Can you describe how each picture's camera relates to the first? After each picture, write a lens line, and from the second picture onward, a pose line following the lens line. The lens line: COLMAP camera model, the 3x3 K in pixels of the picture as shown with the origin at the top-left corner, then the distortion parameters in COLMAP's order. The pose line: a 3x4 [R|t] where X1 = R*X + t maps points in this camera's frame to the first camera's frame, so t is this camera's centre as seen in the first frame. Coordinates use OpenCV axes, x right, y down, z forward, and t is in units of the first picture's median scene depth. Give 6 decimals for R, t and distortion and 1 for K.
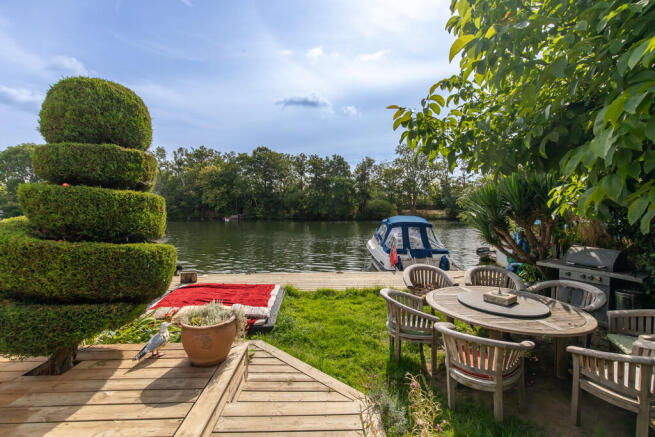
lens RADIAL K [[292.7, 0, 329.8], [0, 292.7, 221.7], [0, 0, 1]] dist [0.003258, 0.000433]
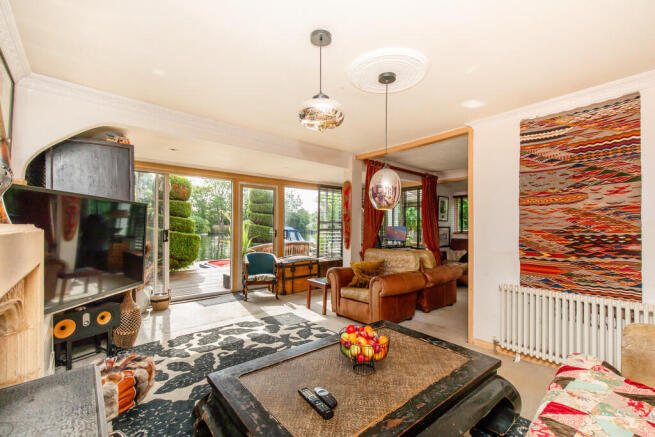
lens RADIAL K [[292.7, 0, 330.2], [0, 292.7, 219.8], [0, 0, 1]] dist [0.003258, 0.000433]
pose [[0.772525, 0.012907, 0.634853, -0.653566], [0.026190, 0.998295, -0.052166, 0.039813], [-0.634444, 0.056926, 0.770870, -0.585472]]
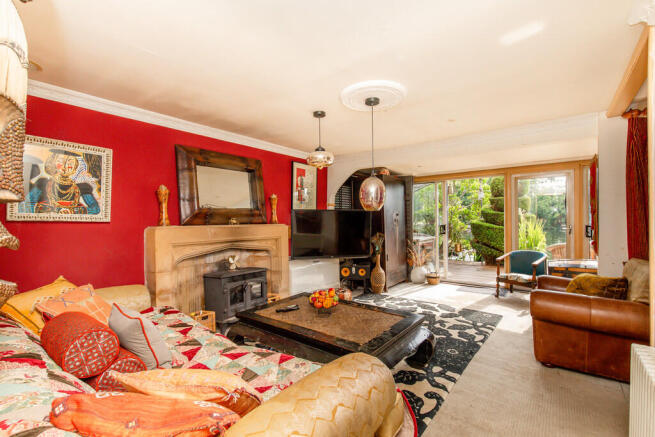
lens RADIAL K [[292.7, 0, 328.2], [0, 292.7, 218.5], [0, 0, 1]] dist [0.003258, 0.000433]
pose [[0.770676, -0.014709, -0.637058, -0.361861], [-0.016845, 0.998914, -0.043443, 0.041355], [0.637005, 0.044212, 0.769591, -0.668653]]
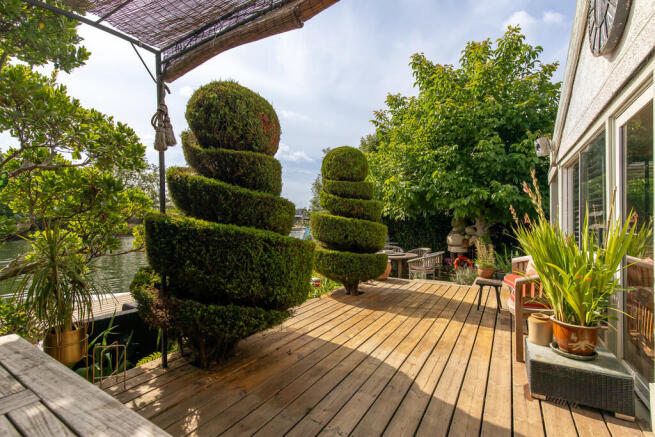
lens RADIAL K [[292.7, 0, 327.7], [0, 292.7, 221.6], [0, 0, 1]] dist [0.003258, 0.000433]
pose [[0.555735, -0.001749, 0.831357, -0.689675], [0.043223, 0.998706, -0.026792, 0.017036], [-0.830235, 0.050823, 0.555092, 0.012387]]
